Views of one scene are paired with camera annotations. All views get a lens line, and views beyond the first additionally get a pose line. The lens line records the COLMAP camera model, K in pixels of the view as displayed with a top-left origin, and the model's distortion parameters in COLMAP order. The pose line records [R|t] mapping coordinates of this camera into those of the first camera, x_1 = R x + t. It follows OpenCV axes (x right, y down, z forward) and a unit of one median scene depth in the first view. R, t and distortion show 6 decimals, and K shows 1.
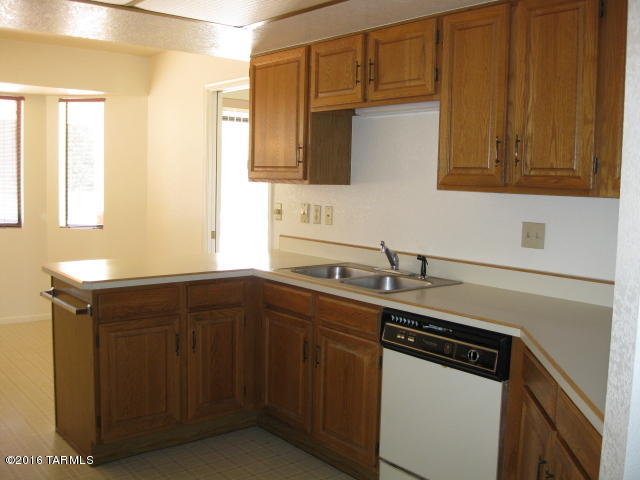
lens RADIAL K [[661.8, 0, 320.0], [0, 661.8, 240.0], [0, 0, 1]] dist [-0.109168, -0.017490]
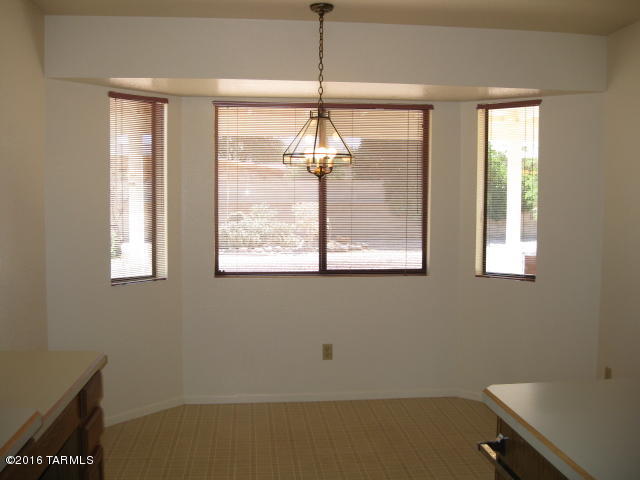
lens RADIAL K [[661.8, 0, 320.0], [0, 661.8, 240.0], [0, 0, 1]] dist [-0.109168, -0.017490]
pose [[0.839909, 0.016995, -0.542460, -0.243183], [-0.034831, 0.999137, -0.022627, -0.064910], [0.541608, 0.037899, 0.839777, 0.458697]]
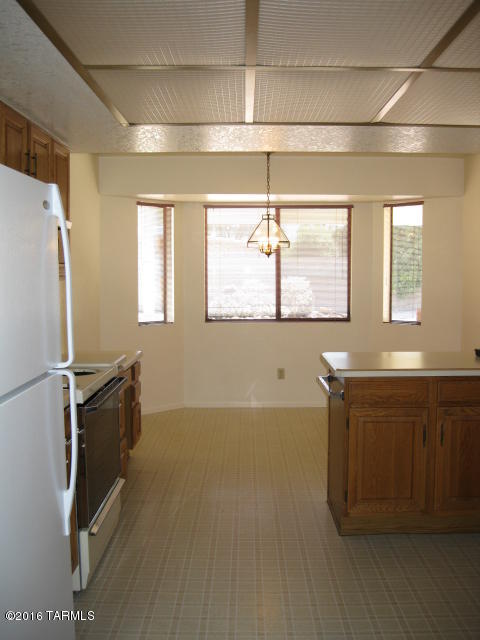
lens RADIAL K [[661.8, 0, 240.0], [0, 661.8, 320.0], [0, 0, 1]] dist [-0.109168, -0.017490]
pose [[0.769607, 0.021063, -0.638170, 0.203201], [-0.038290, 0.999180, -0.013198, -0.000406], [0.637368, 0.034593, 0.769783, 0.004238]]
